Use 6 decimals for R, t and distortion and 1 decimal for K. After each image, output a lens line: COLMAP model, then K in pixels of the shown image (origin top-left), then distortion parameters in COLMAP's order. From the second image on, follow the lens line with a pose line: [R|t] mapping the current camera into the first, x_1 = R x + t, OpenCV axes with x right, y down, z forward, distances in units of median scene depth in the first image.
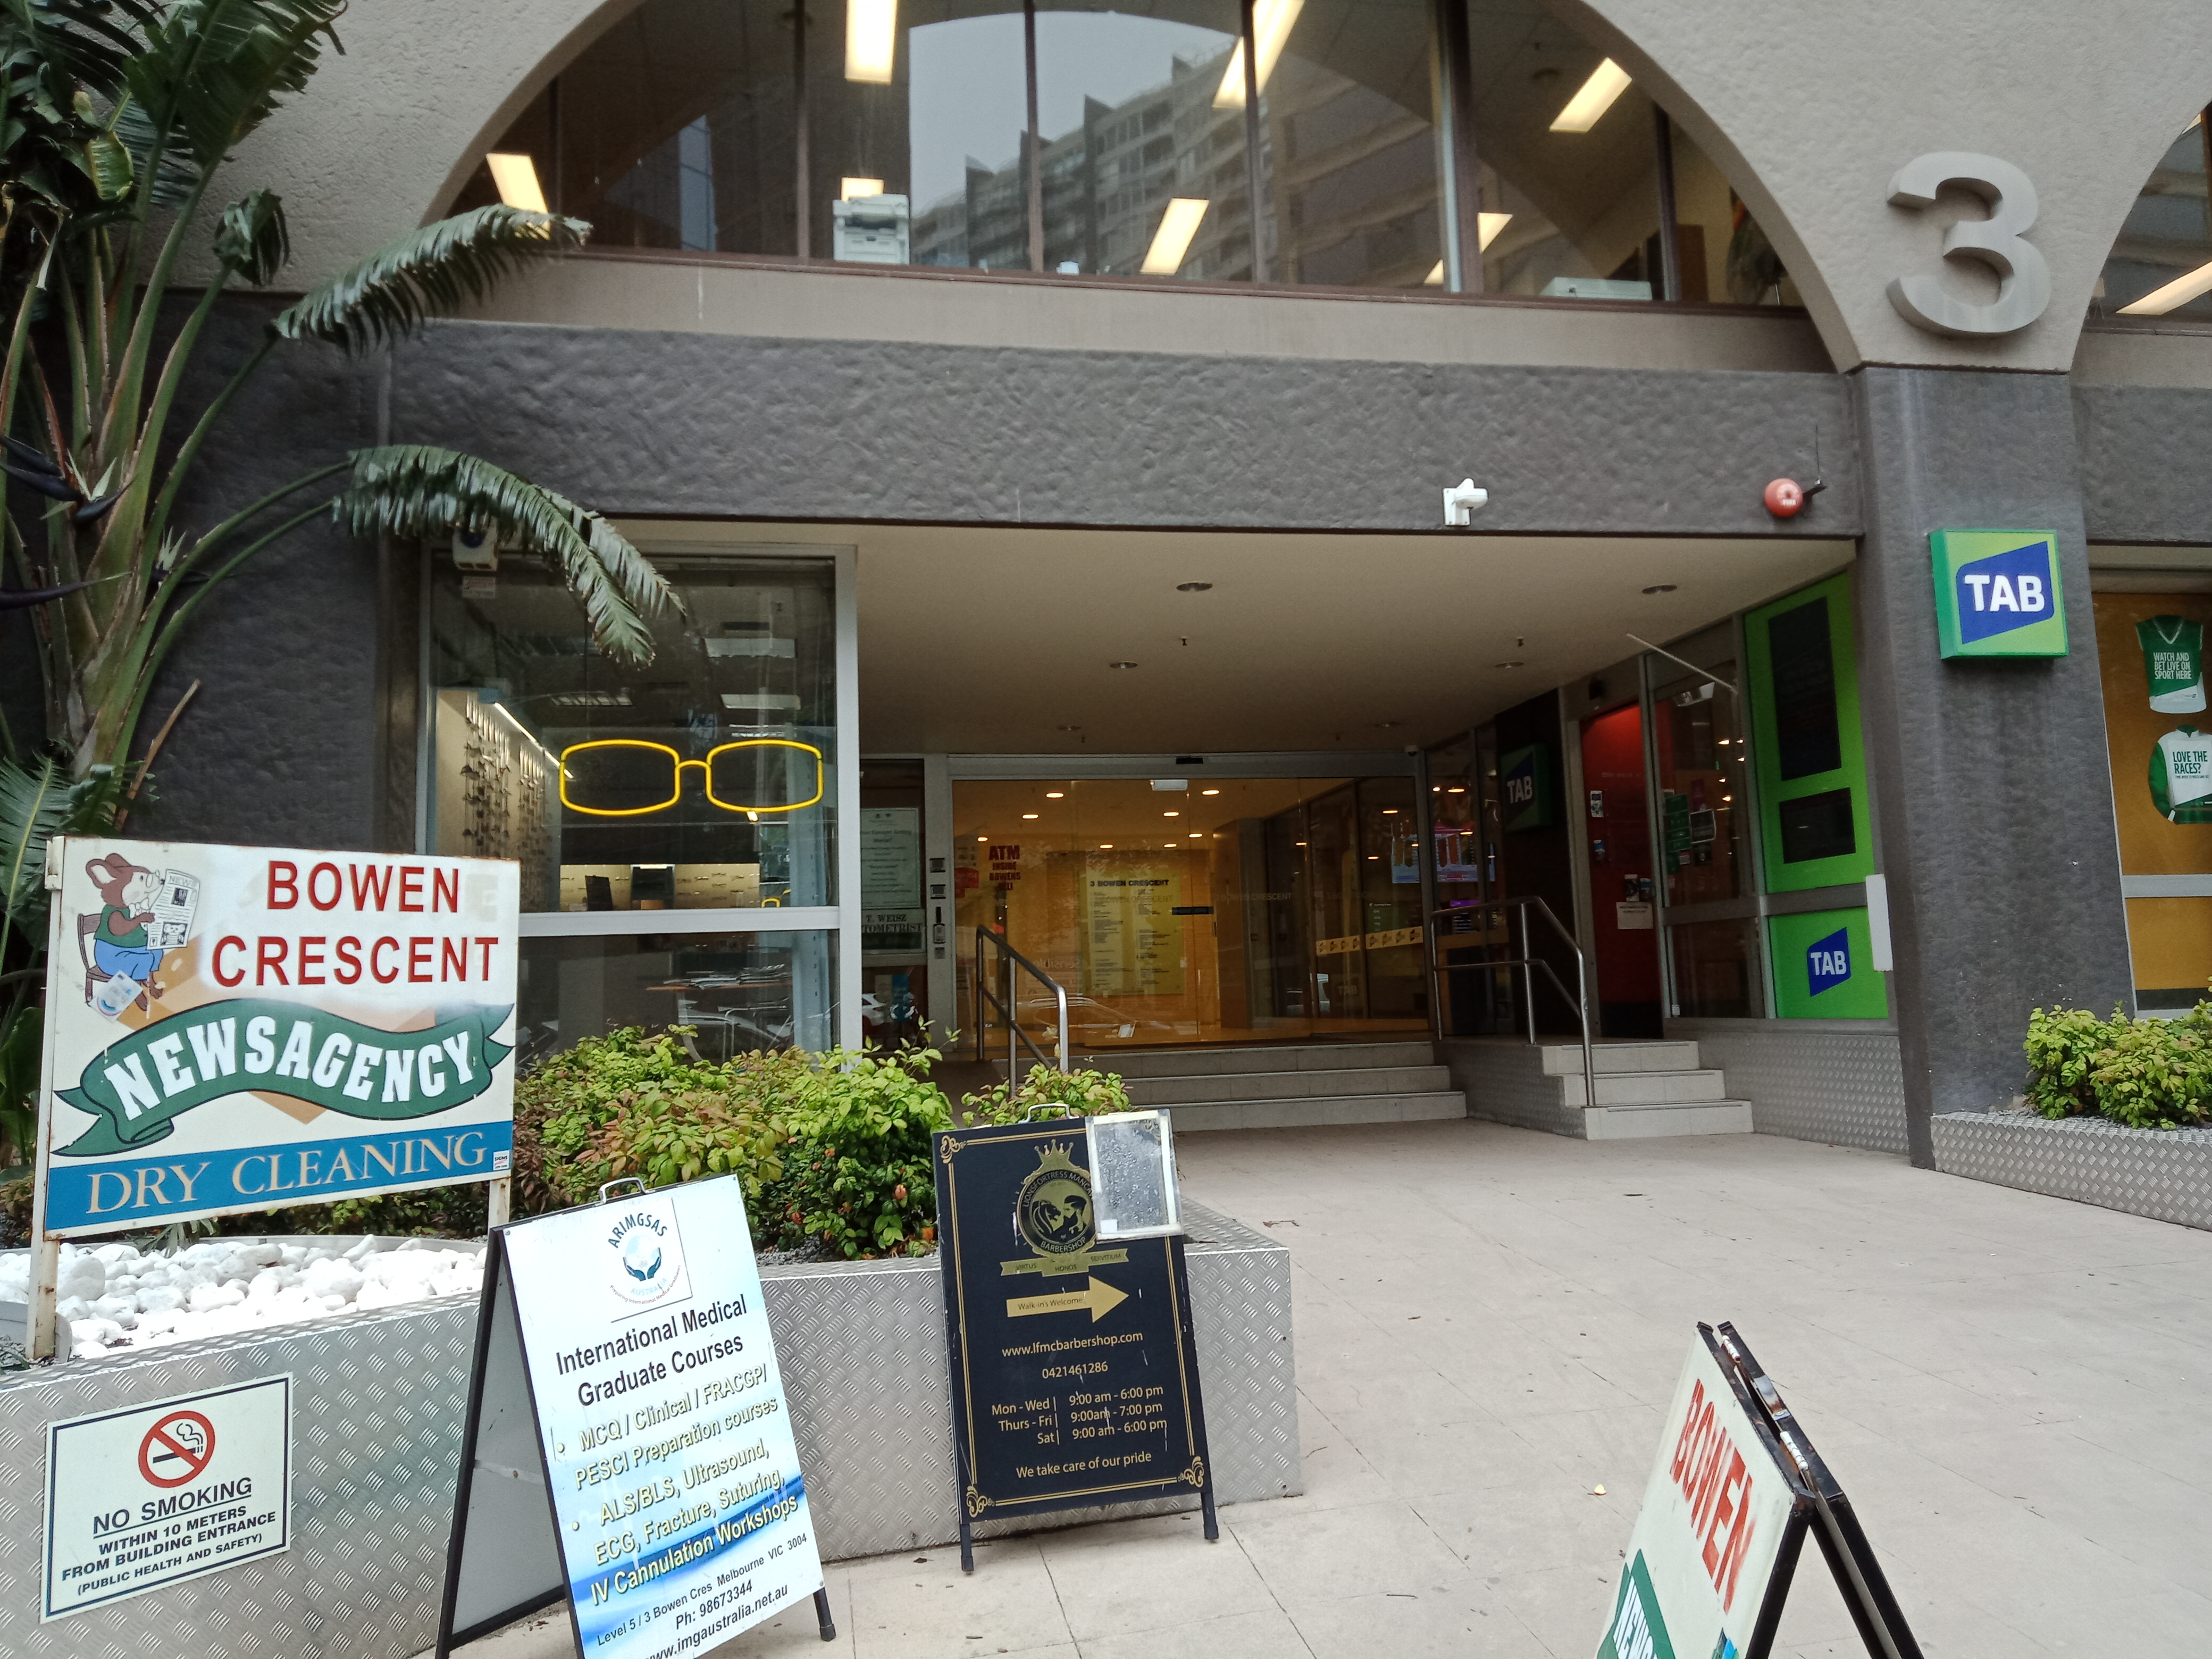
lens RADIAL K [[1567.9, 0, 1109.5], [0, 1567.9, 806.8], [0, 0, 1]] dist [0.032997, -0.023804]
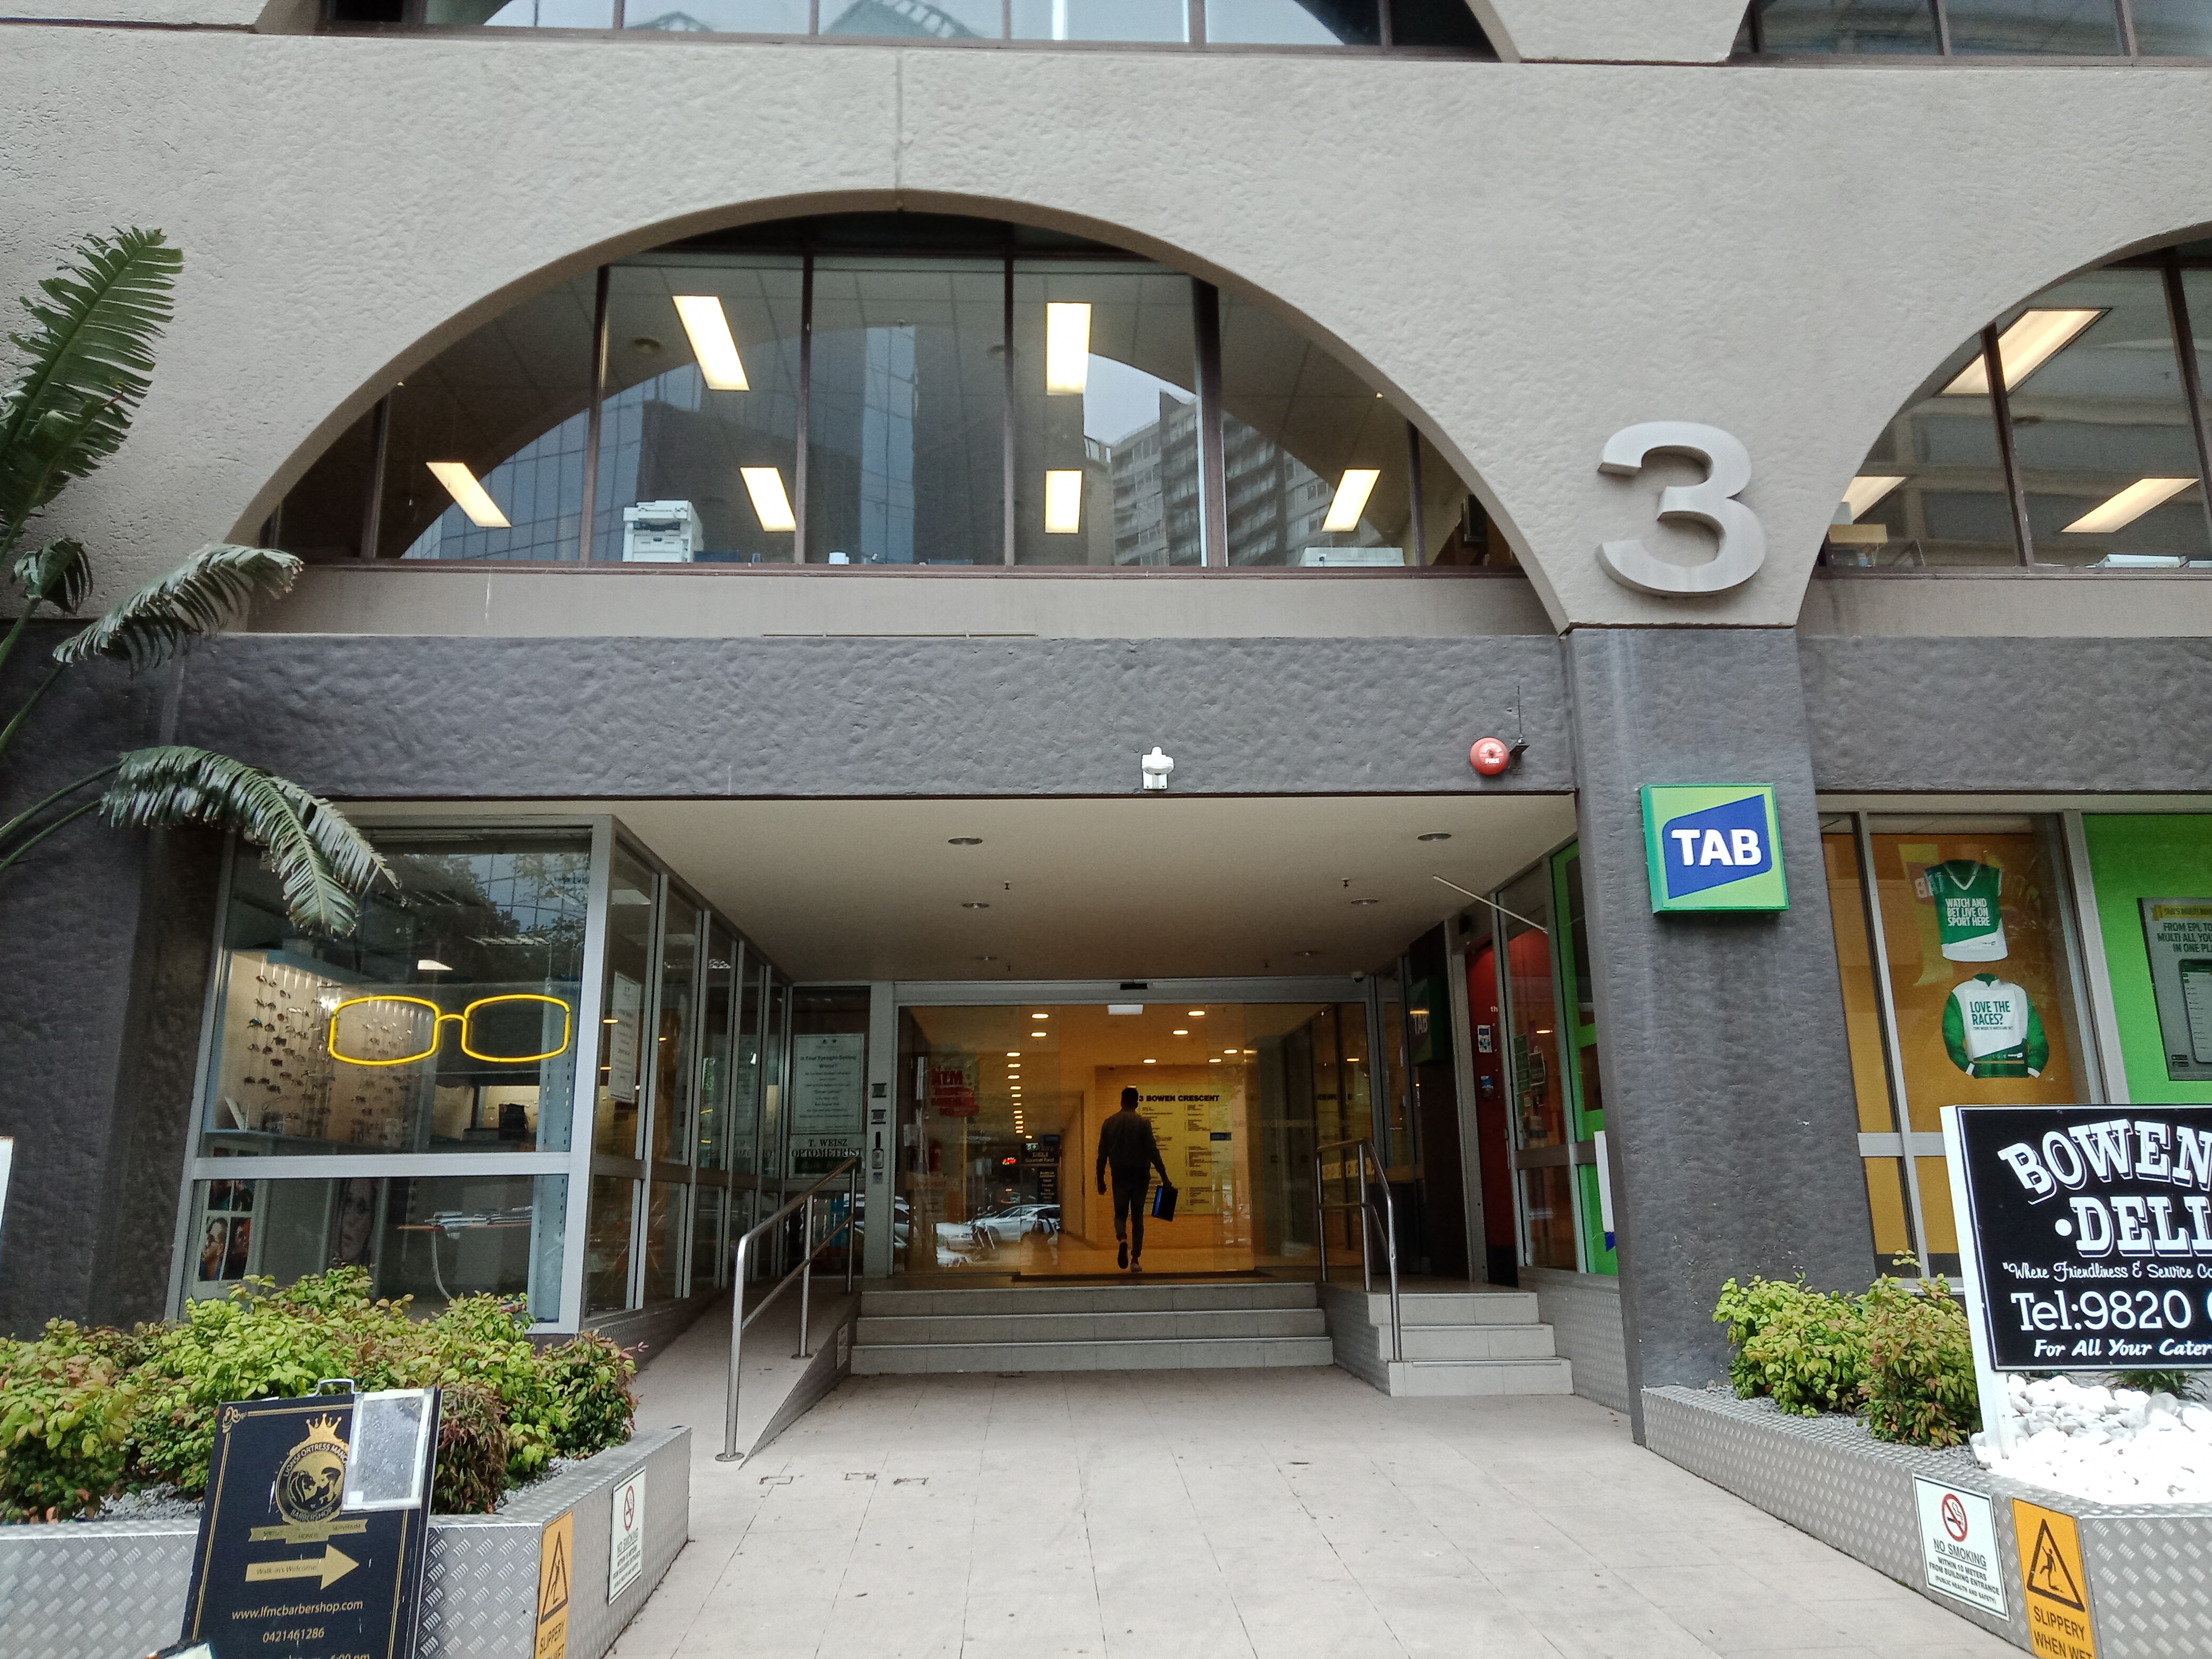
lens RADIAL K [[1567.9, 0, 1087.6], [0, 1567.9, 819.2], [0, 0, 1]] dist [0.032997, -0.023804]
pose [[0.991341, -0.012781, -0.130691, 0.306456], [-0.002714, 0.993045, -0.117706, -0.034860], [0.131286, 0.117041, 0.984411, -0.035316]]
